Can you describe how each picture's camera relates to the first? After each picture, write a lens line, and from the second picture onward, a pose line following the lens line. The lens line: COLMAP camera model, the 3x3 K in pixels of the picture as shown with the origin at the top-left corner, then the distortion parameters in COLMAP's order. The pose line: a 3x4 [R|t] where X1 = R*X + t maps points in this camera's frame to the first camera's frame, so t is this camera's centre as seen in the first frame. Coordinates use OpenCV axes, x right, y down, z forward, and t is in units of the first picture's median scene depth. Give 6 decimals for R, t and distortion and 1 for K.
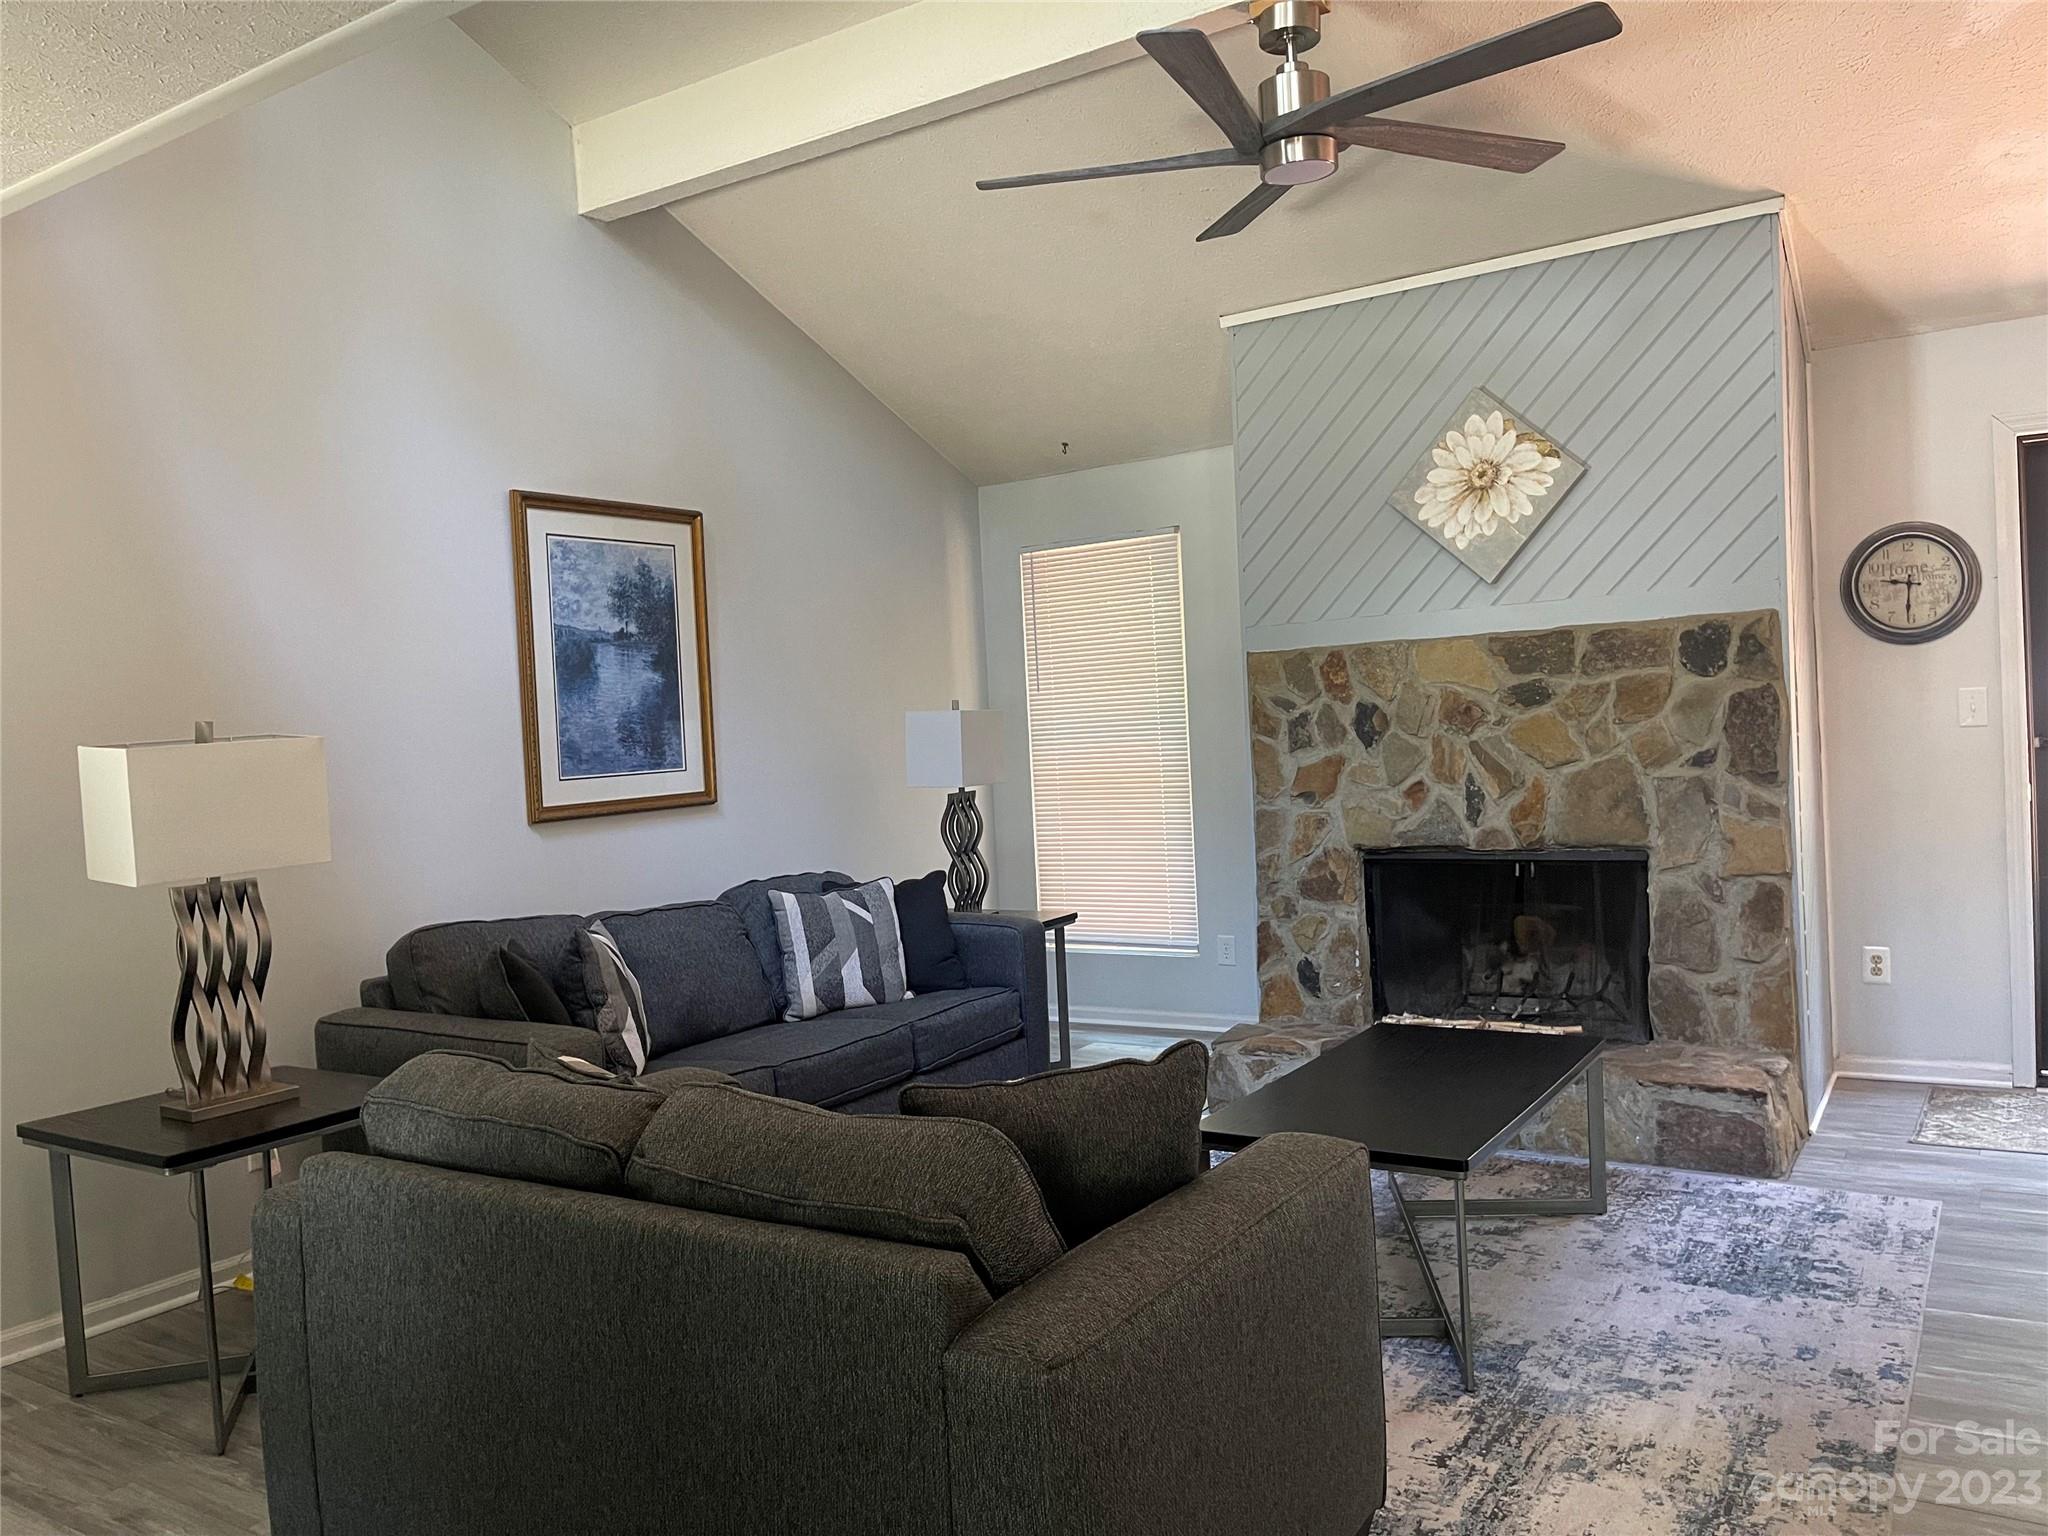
lens RADIAL K [[1550.6, 0, 1025.1], [0, 1550.6, 770.4], [0, 0, 1]] dist [0.002005, -0.008368]
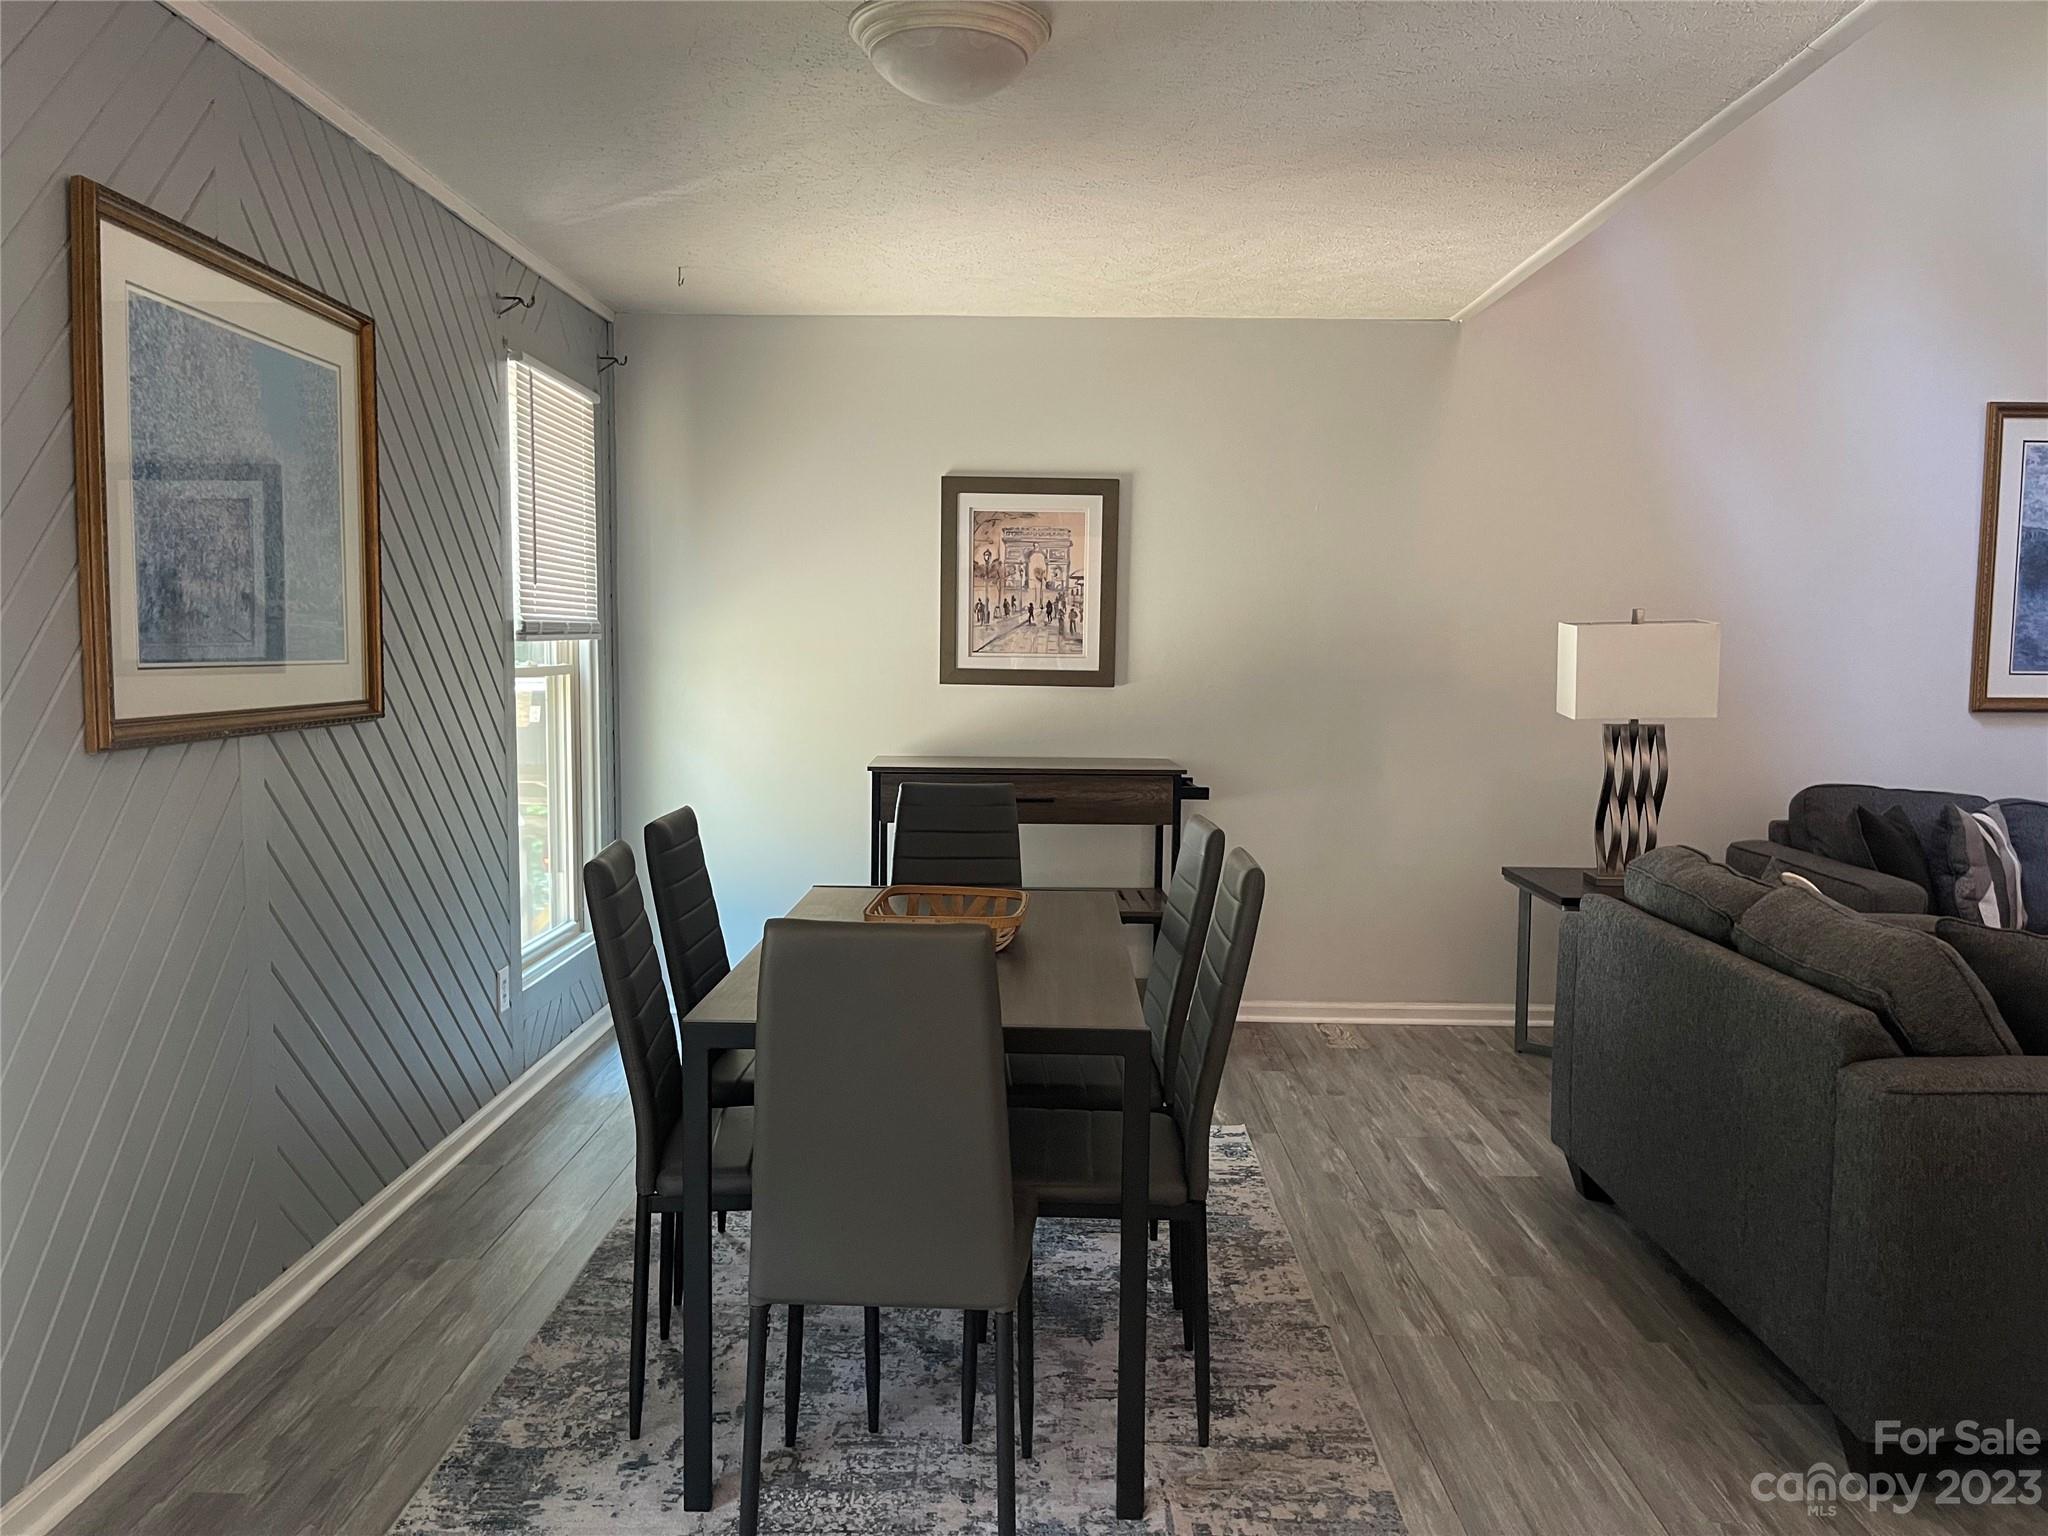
lens RADIAL K [[1550.6, 0, 1023.6], [0, 1550.6, 765.8], [0, 0, 1]] dist [0.002005, -0.008368]
pose [[0.528667, 0.126178, -0.839398, 0.361581], [-0.060745, 0.991978, 0.110856, -0.011909], [0.846653, -0.007616, 0.532091, -0.210330]]
